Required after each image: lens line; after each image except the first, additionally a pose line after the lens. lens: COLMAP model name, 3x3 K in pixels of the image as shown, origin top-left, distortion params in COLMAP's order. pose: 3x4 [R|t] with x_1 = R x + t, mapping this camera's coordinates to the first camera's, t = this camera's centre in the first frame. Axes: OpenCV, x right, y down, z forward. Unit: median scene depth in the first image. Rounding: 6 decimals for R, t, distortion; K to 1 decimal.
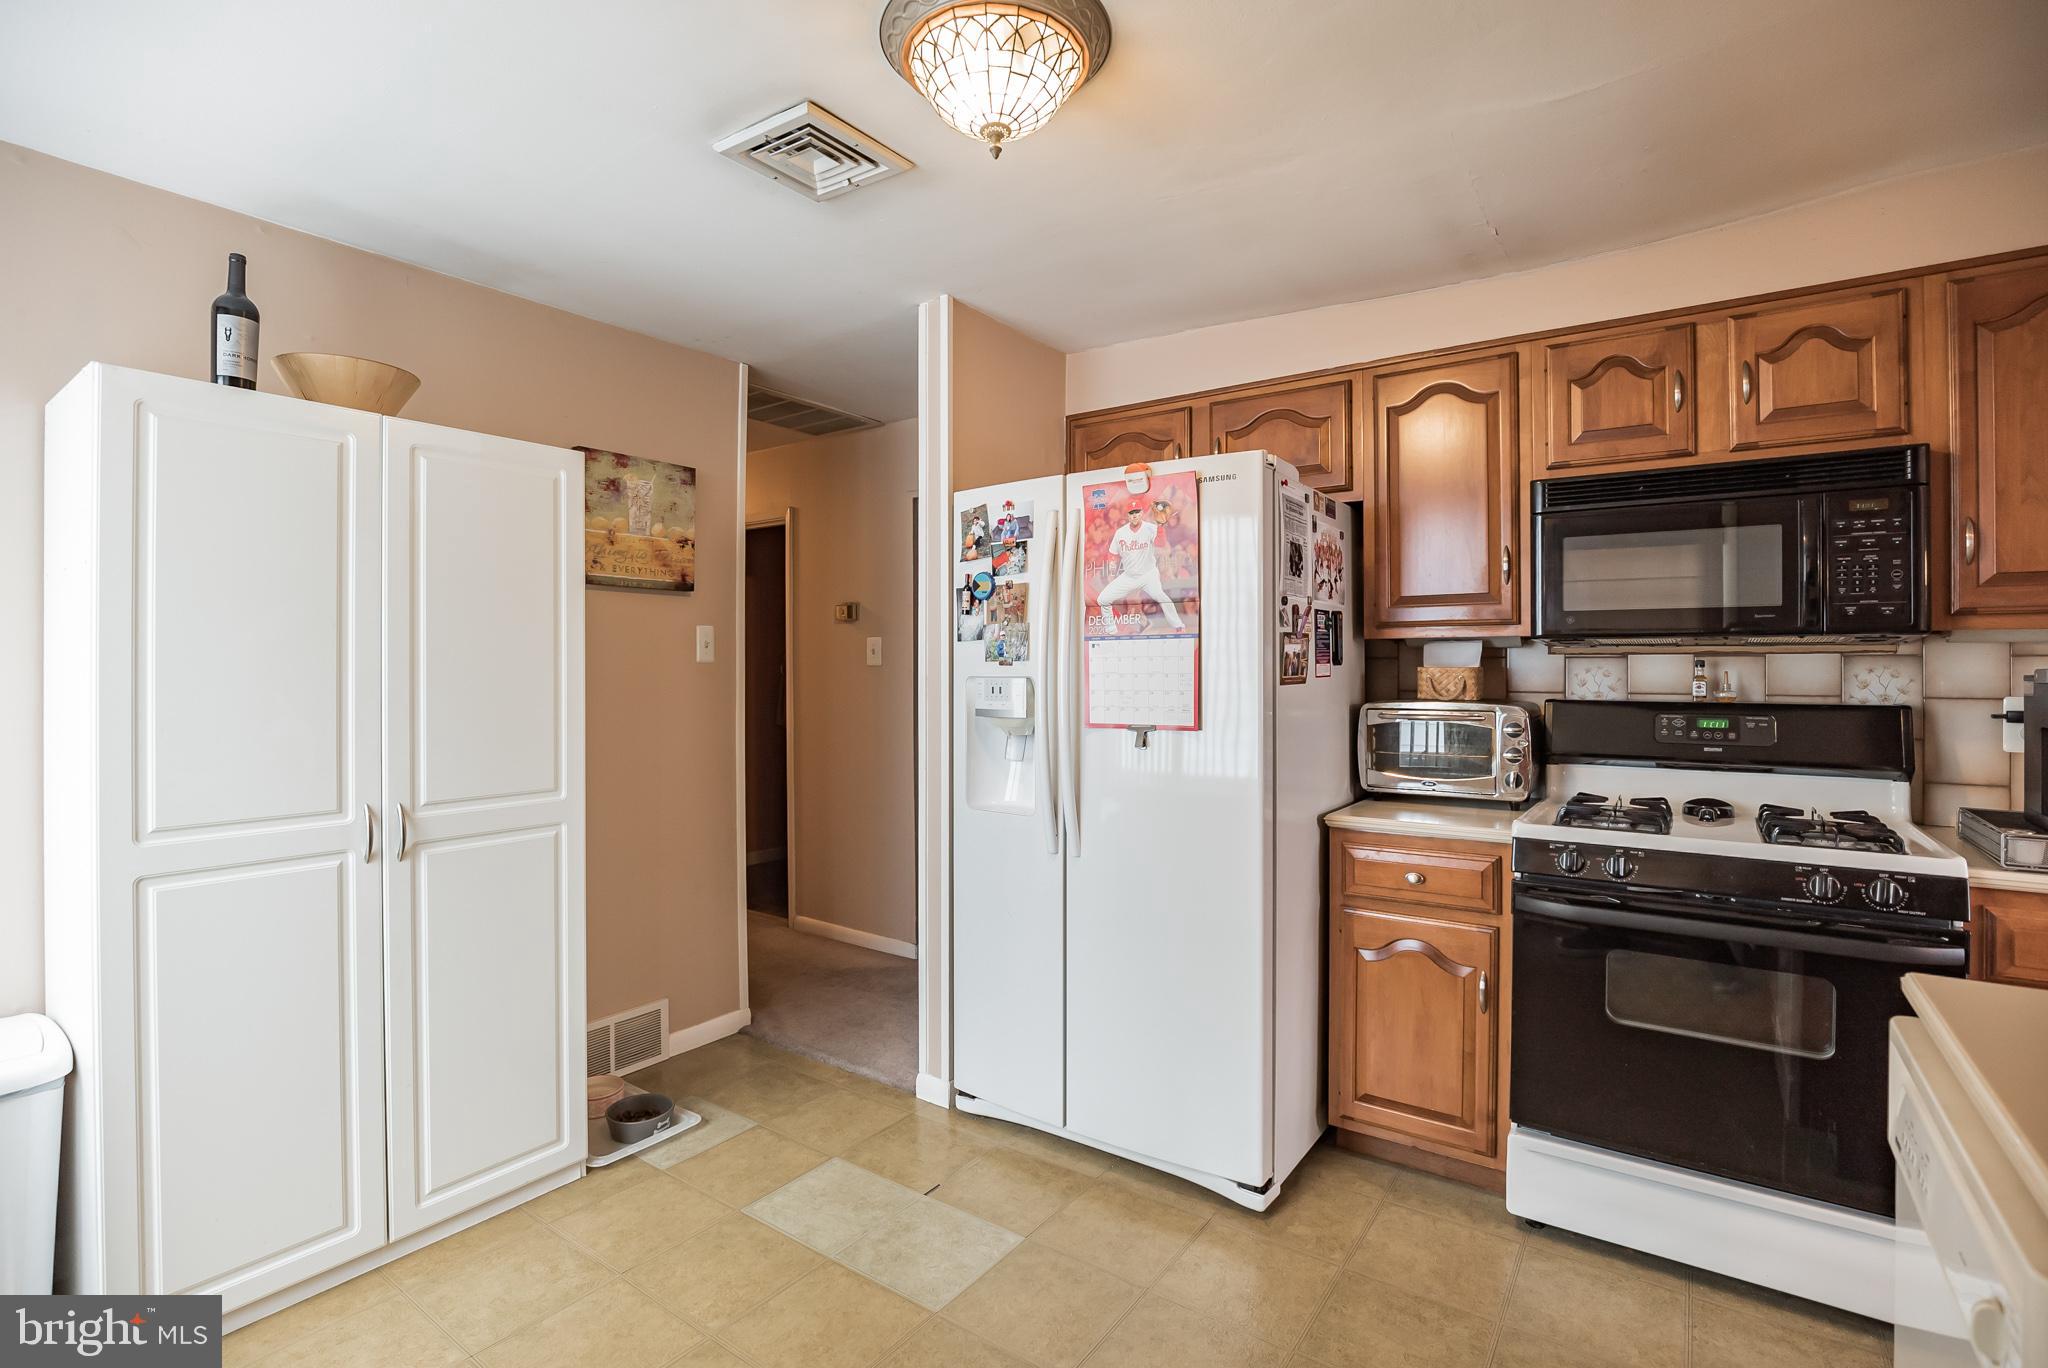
lens RADIAL K [[950.6, 0, 1036.4], [0, 950.6, 680.7], [0, 0, 1]] dist [-0.034685, 0.004978]
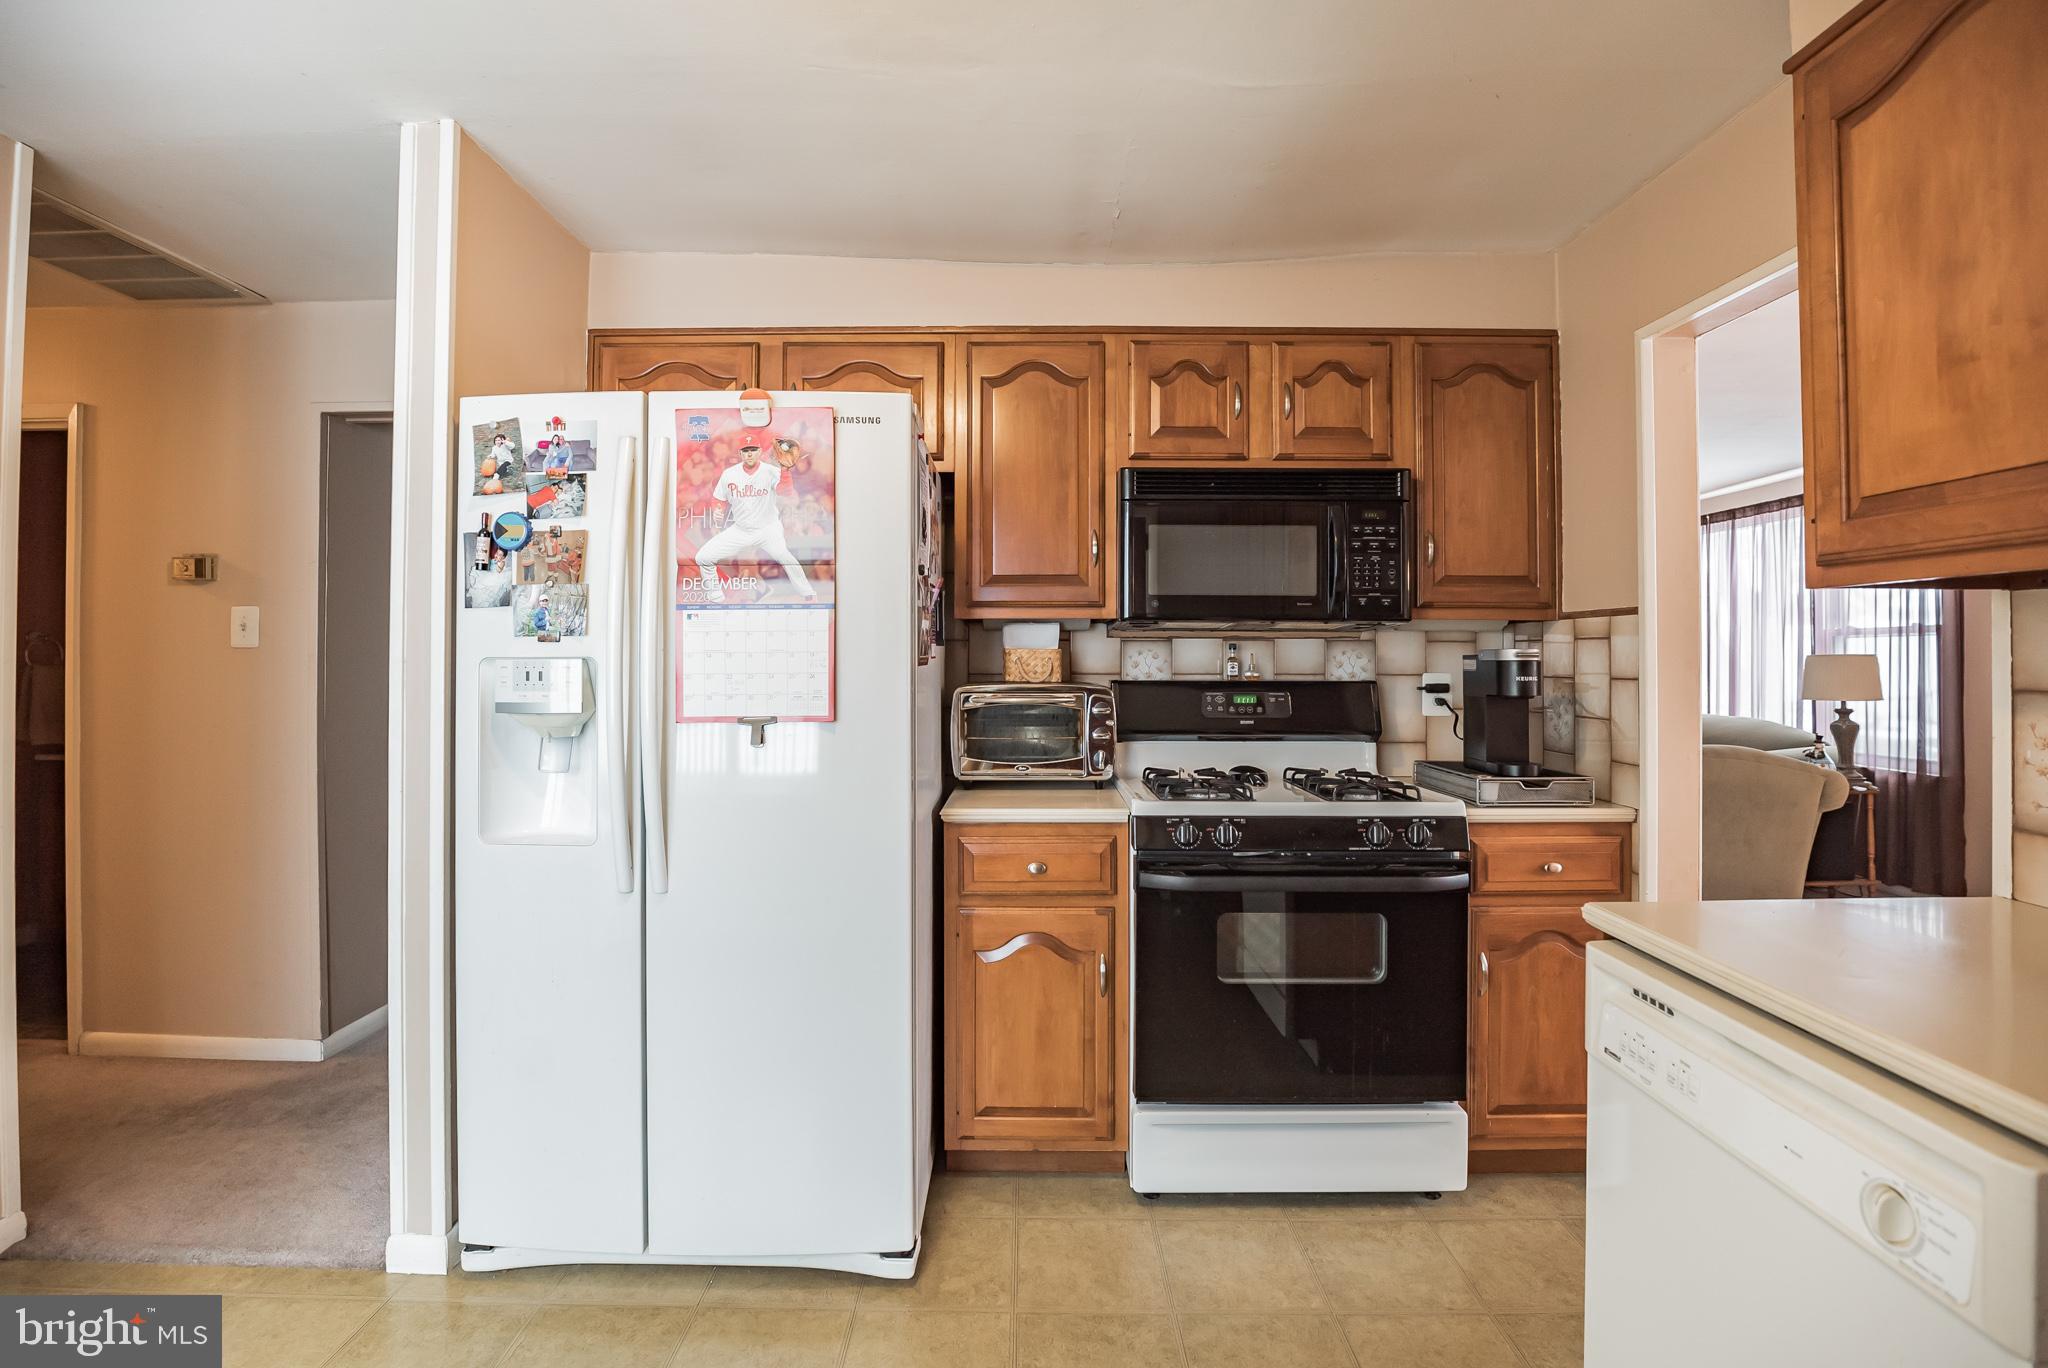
lens RADIAL K [[950.6, 0, 1027.5], [0, 950.6, 656.4], [0, 0, 1]] dist [-0.034685, 0.004978]
pose [[0.822681, 0.002774, 0.568497, -0.143201], [0.007824, 0.999838, -0.016202, 0.009916], [-0.568449, 0.017777, 0.822526, 0.198154]]
